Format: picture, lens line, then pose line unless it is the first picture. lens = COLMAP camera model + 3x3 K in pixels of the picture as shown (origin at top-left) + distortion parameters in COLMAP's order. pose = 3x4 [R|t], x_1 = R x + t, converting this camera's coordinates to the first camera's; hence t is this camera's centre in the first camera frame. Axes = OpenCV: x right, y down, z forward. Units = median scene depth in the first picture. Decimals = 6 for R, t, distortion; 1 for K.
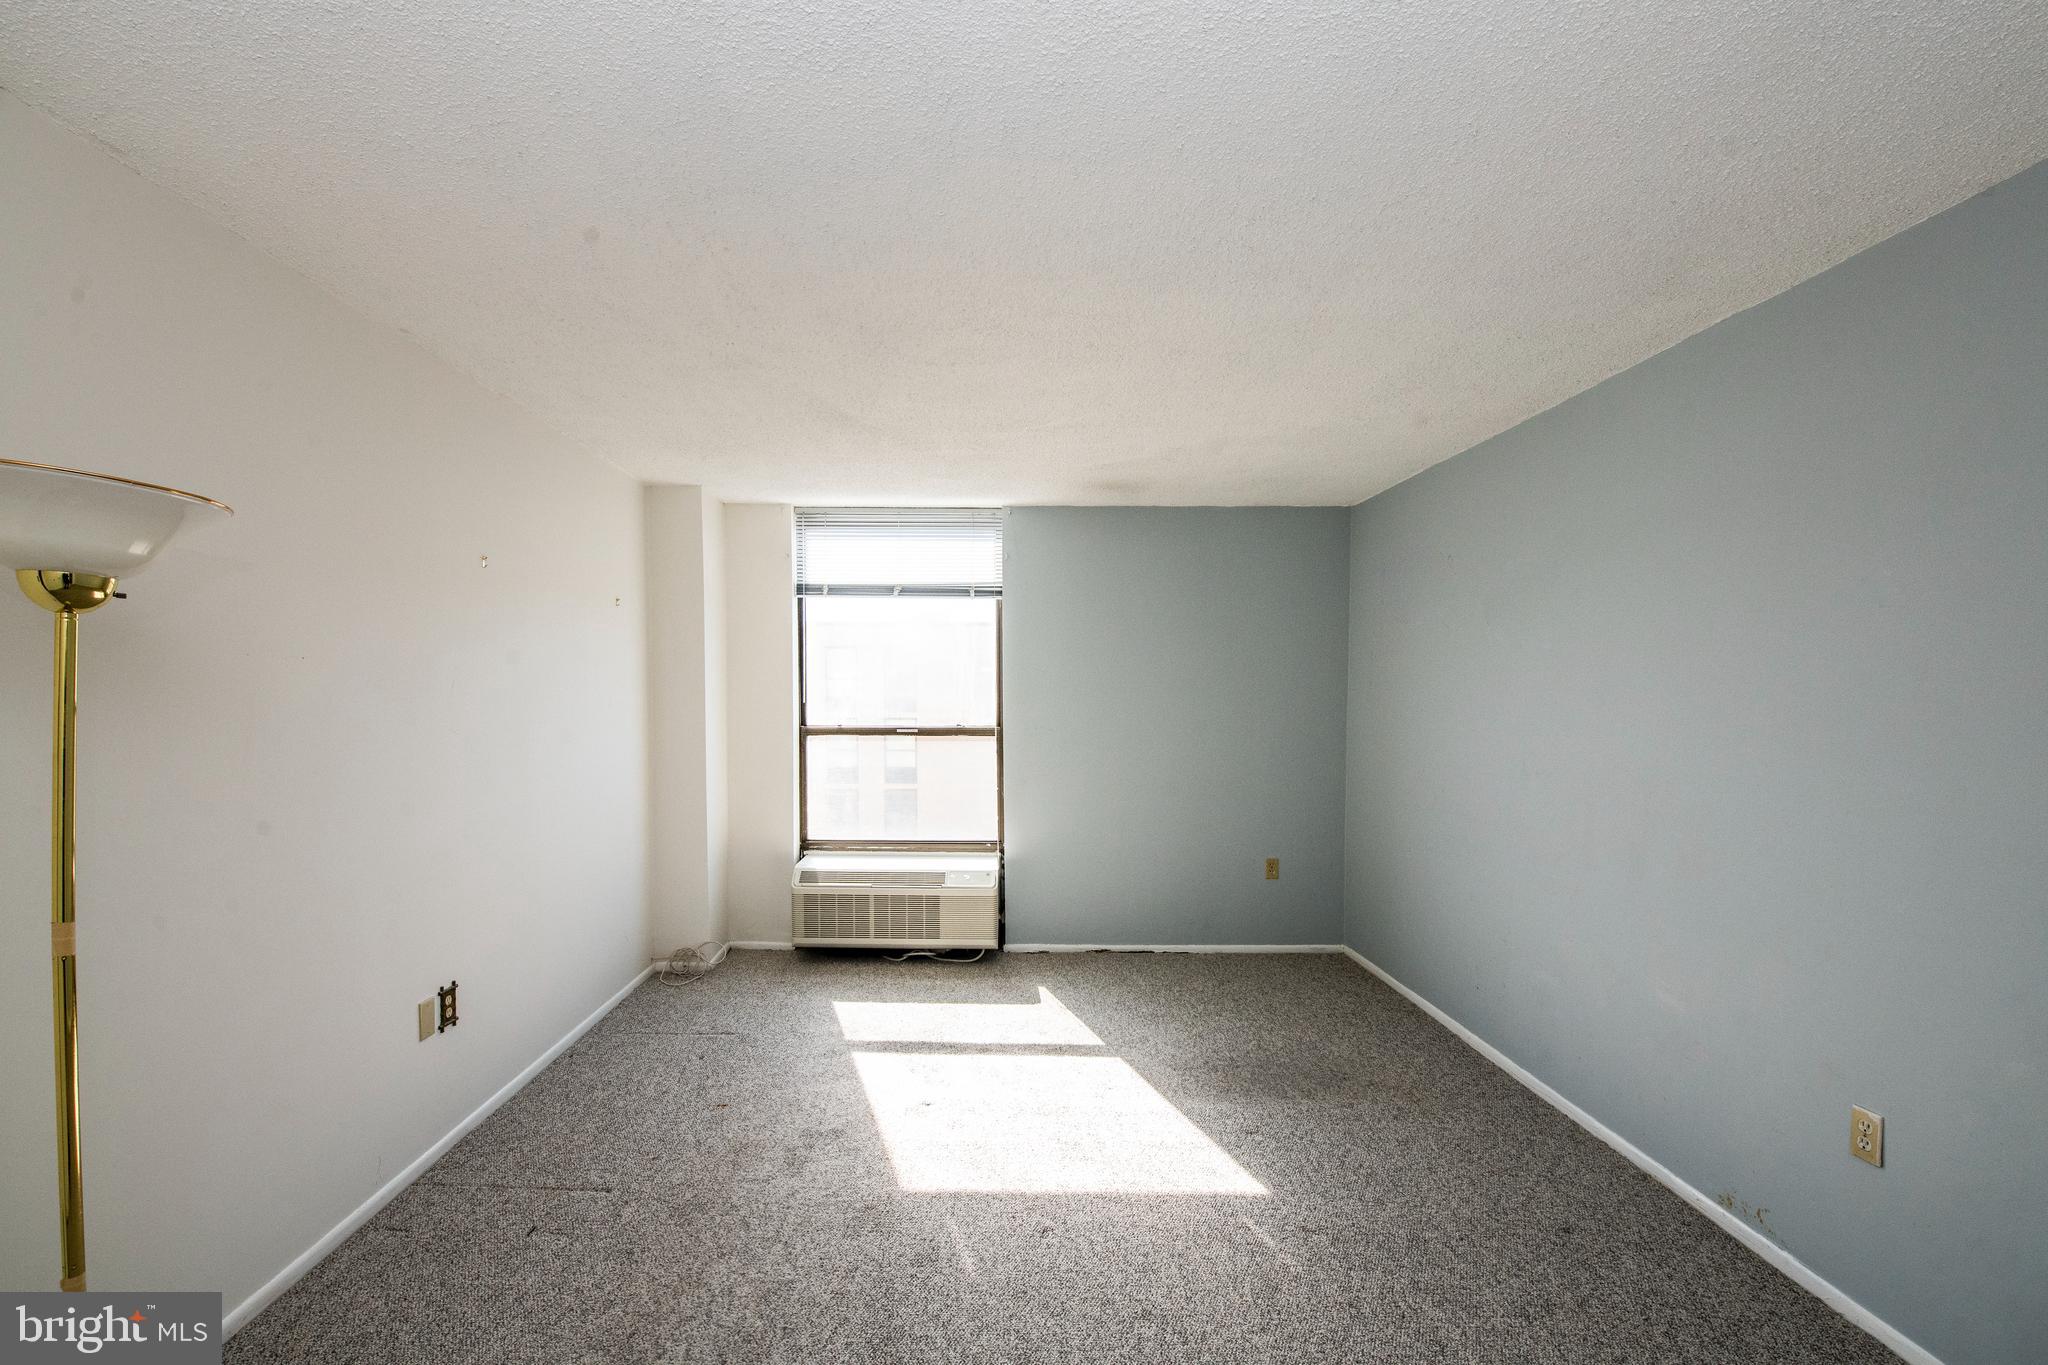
lens RADIAL K [[811.5, 0, 1023.9], [0, 811.5, 677.3], [0, 0, 1]] dist [-0.021437, -0.000265]
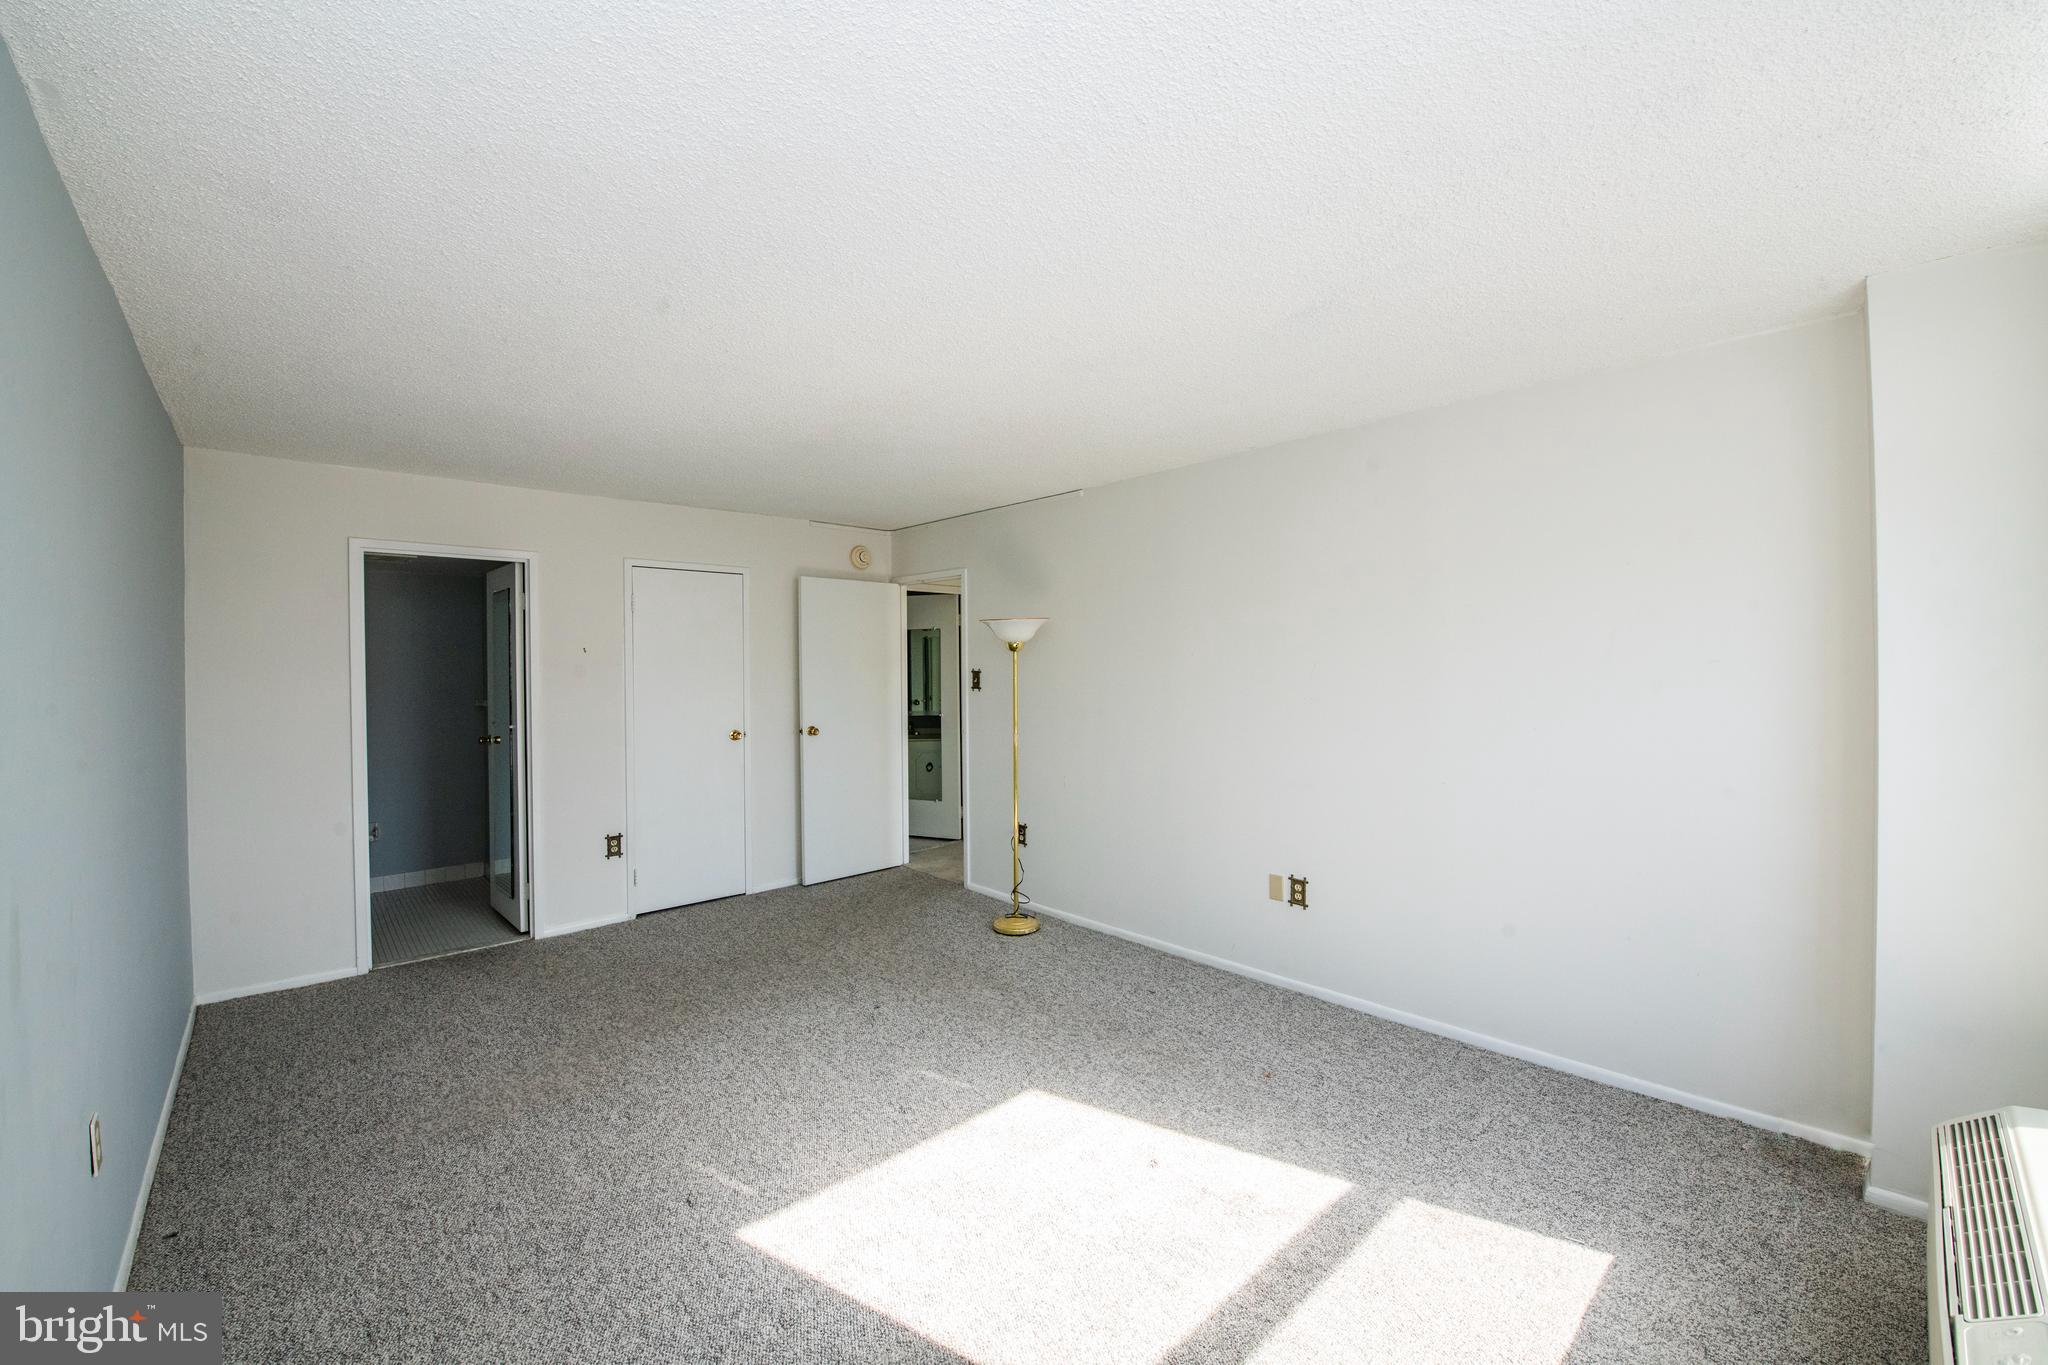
lens RADIAL K [[812.3, 0, 1024.0], [0, 812.3, 682.5], [0, 0, 1]] dist [-0.021520, -0.000165]
pose [[-0.739199, 0.015490, -0.673309, 0.622429], [0.020777, 0.999784, 0.000191, 0.028558], [0.673166, -0.013848, -0.739361, 1.785104]]
